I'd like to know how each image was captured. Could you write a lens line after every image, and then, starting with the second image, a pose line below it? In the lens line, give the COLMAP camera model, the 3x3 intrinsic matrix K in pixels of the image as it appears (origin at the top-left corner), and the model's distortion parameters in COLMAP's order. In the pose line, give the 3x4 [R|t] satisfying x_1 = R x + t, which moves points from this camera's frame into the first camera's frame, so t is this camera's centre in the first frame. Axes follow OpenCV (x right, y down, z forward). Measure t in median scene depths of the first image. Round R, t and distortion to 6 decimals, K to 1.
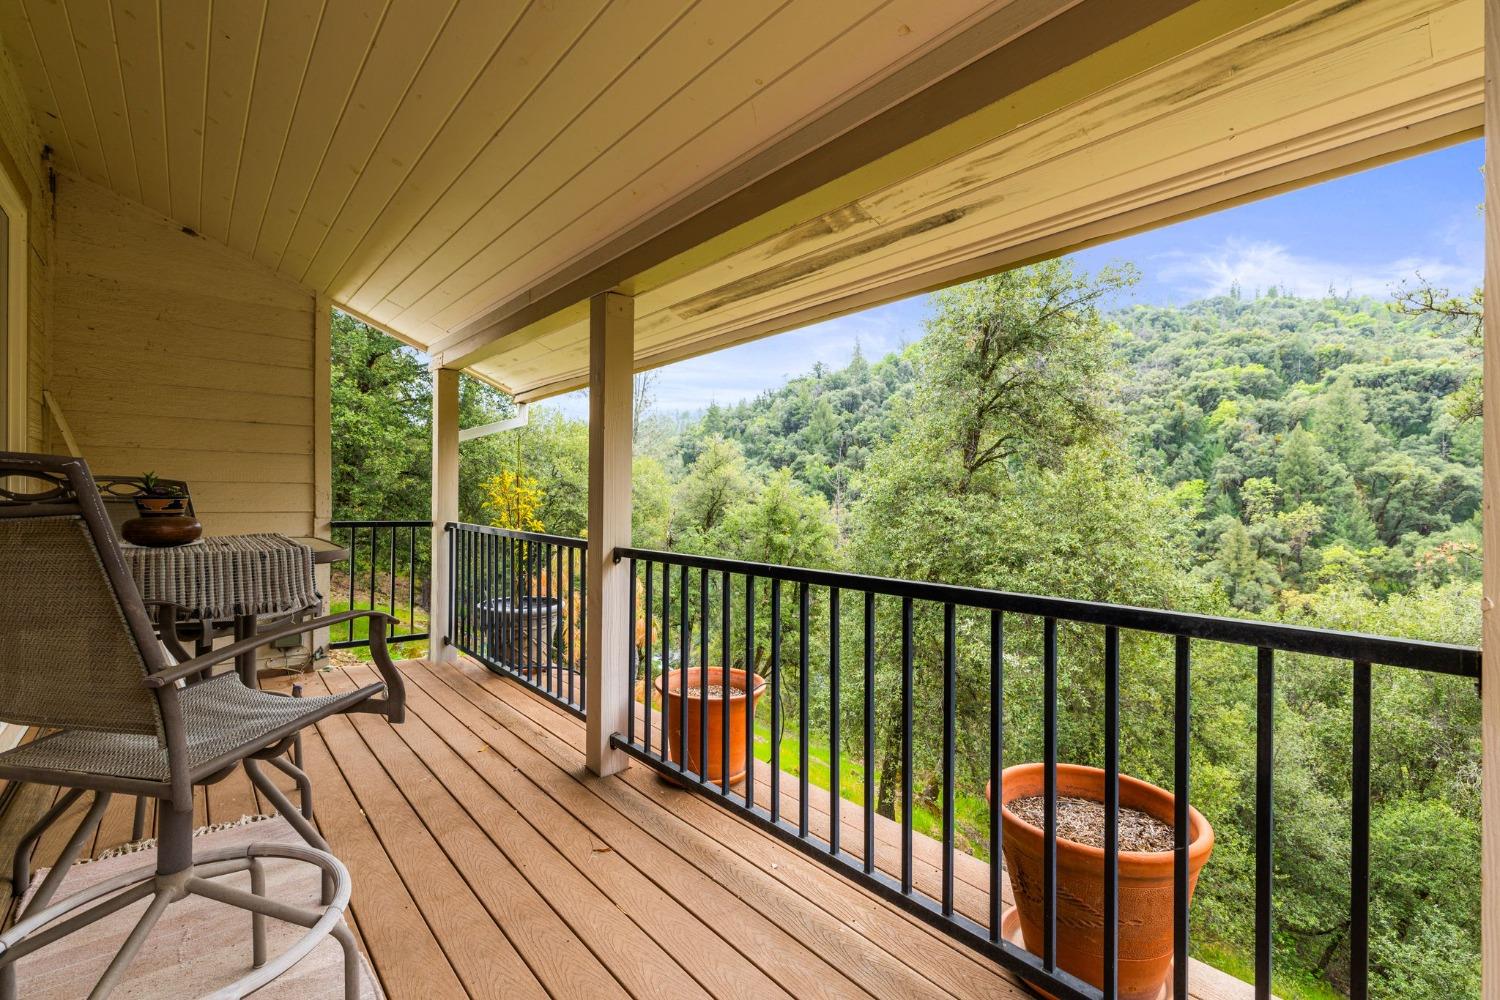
lens RADIAL K [[649.8, 0, 750.0], [0, 649.8, 500.0], [0, 0, 1]] dist [-0.000067, -0.000174]
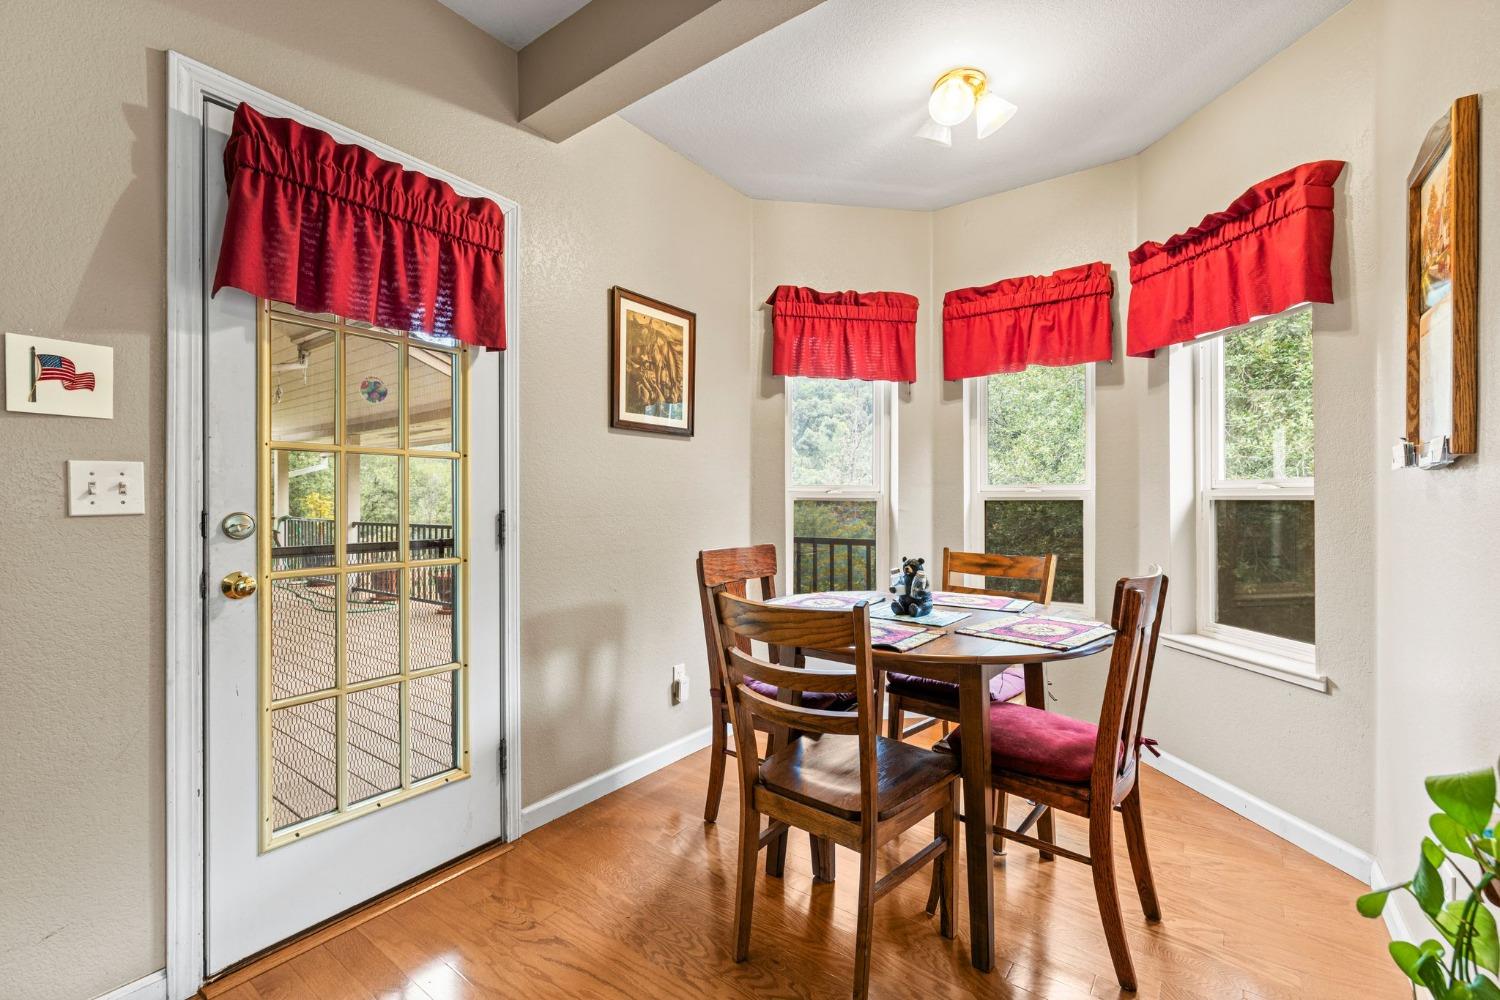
lens RADIAL K [[649.8, 0, 750.0], [0, 649.8, 500.0], [0, 0, 1]] dist [-0.000067, -0.000174]
pose [[0.978582, -0.006361, 0.205758, 0.483305], [0.007253, 0.999967, -0.003577, -0.000729], [-0.205728, 0.004993, 0.978596, -1.140887]]
